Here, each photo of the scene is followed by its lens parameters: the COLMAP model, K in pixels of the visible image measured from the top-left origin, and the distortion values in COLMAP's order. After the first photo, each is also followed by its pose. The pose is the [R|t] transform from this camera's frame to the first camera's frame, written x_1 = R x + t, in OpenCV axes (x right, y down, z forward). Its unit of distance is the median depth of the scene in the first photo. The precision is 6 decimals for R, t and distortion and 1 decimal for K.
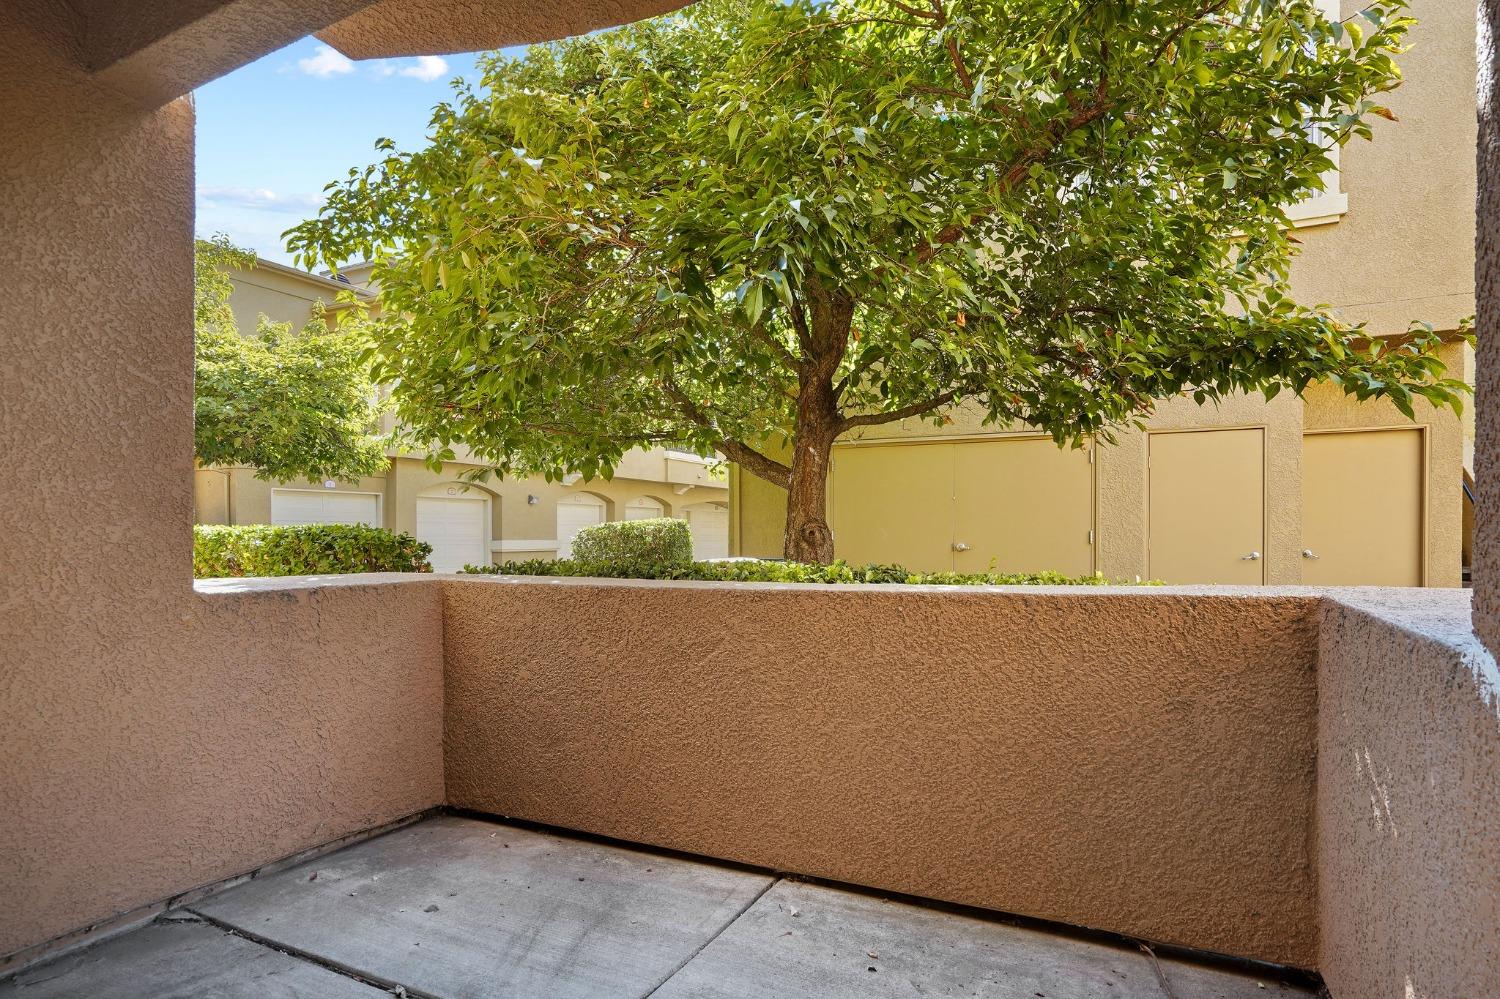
lens RADIAL K [[811.2, 0, 751.9], [0, 811.2, 517.1], [0, 0, 1]] dist [0.002773, 0.001374]
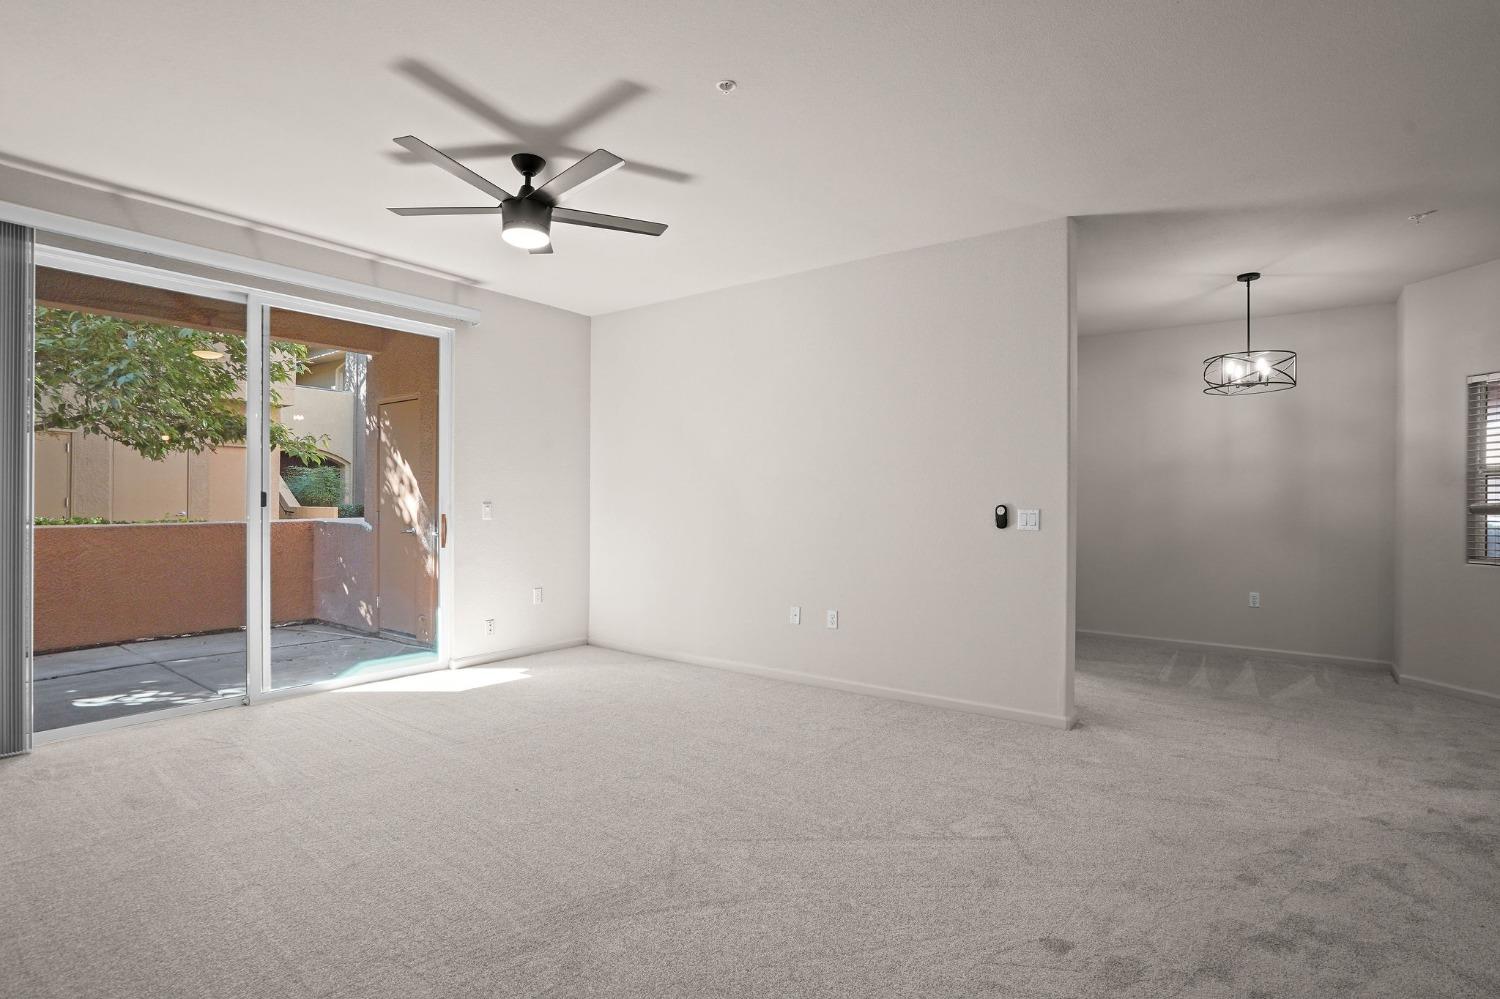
lens RADIAL K [[734.7, 0, 731.9], [0, 734.7, 507.1], [0, 0, 1]] dist [-0.018143, 0.000423]
pose [[0.201926, -0.003932, 0.979393, -1.040883], [-0.031311, 0.999455, 0.010468, -0.030390], [-0.978900, -0.032779, 0.201693, -0.745692]]
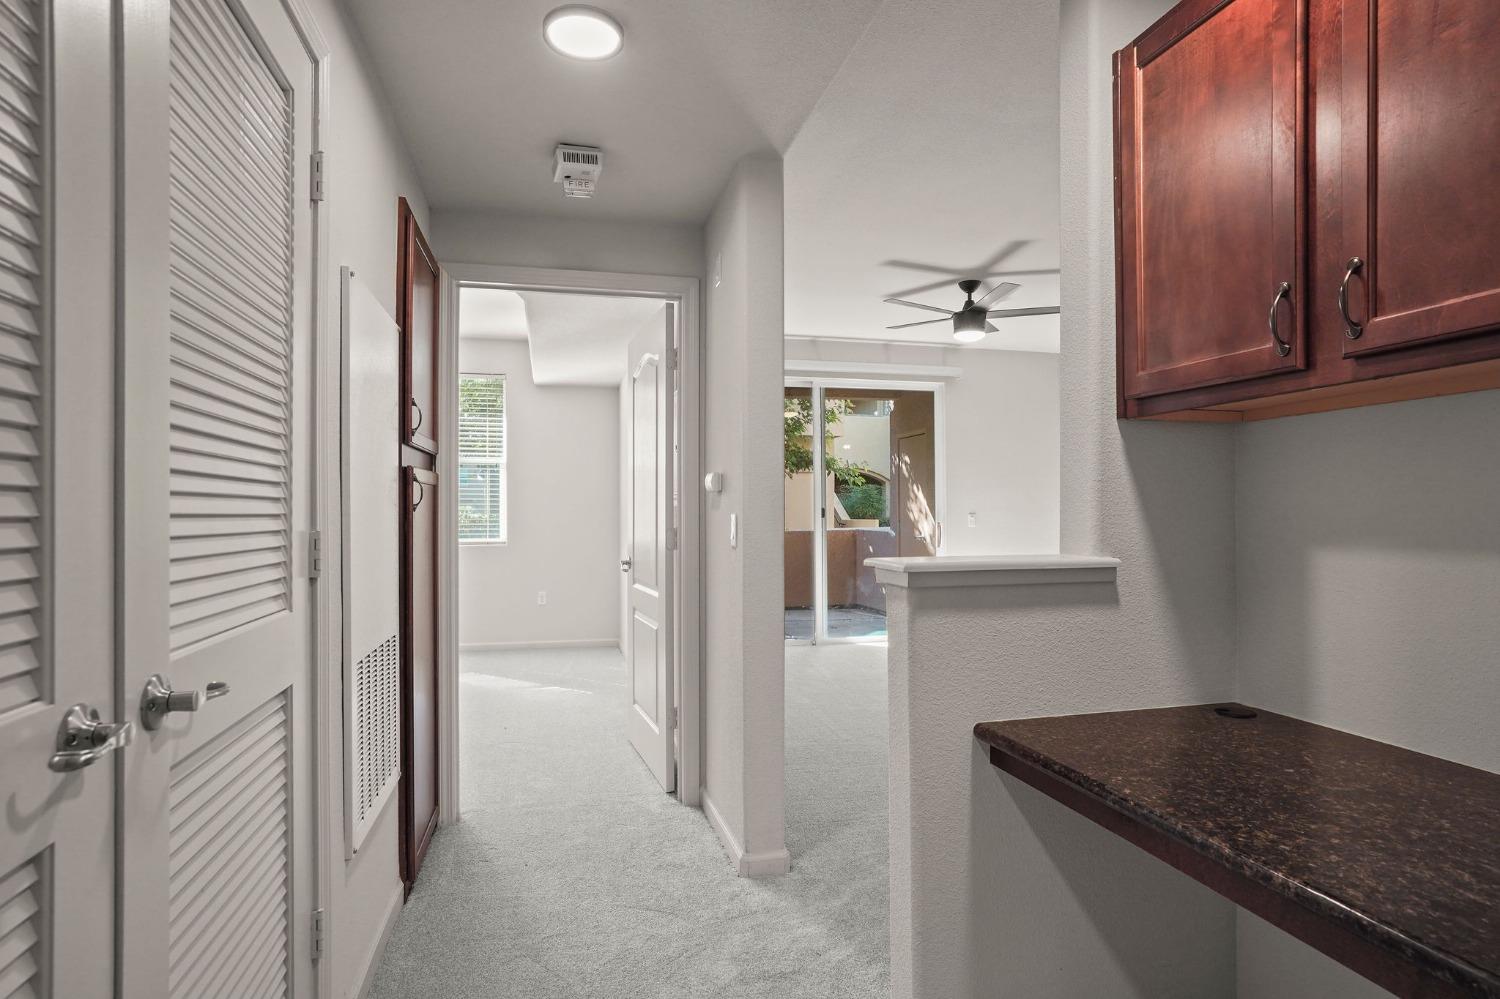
lens RADIAL K [[811.2, 0, 751.9], [0, 811.2, 517.1], [0, 0, 1]] dist [0.002773, 0.001374]
pose [[0.759622, -0.006820, 0.650329, -1.383839], [-0.009426, 0.999725, 0.021494, -0.036394], [-0.650296, -0.022458, 0.759349, -1.085089]]
